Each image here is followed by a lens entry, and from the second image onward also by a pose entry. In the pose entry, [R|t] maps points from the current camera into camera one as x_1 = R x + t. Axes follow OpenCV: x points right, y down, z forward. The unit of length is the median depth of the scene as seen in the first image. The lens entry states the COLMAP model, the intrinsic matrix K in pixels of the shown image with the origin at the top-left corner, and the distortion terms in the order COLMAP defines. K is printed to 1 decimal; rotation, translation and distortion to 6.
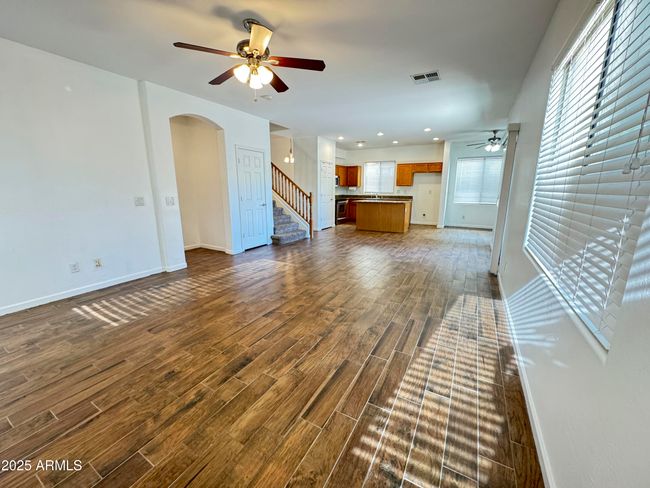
lens RADIAL K [[261.2, 0, 323.3], [0, 261.2, 248.6], [0, 0, 1]] dist [-0.002351, 0.000572]
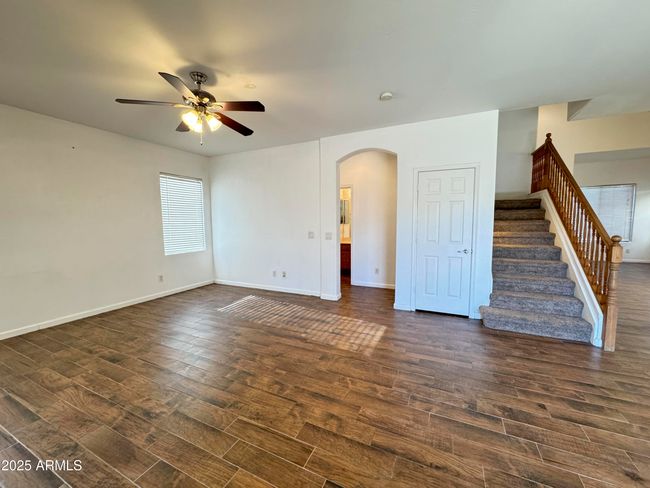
lens RADIAL K [[261.2, 0, 324.4], [0, 261.2, 242.1], [0, 0, 1]] dist [-0.002351, 0.000572]
pose [[0.076017, 0.080395, -0.993860, 0.512514], [-0.218965, 0.973760, 0.062021, -0.222906], [0.972767, 0.212906, 0.091626, 0.889442]]
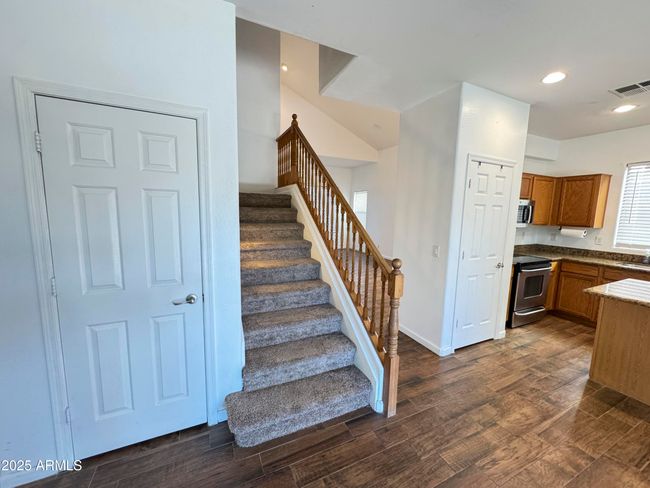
lens RADIAL K [[261.2, 0, 326.5], [0, 261.2, 243.2], [0, 0, 1]] dist [-0.002351, 0.000572]
pose [[0.821161, 0.087710, -0.563917, 0.076469], [-0.149450, 0.986685, -0.064159, -0.336789], [0.550781, 0.136962, 0.823335, 1.207140]]
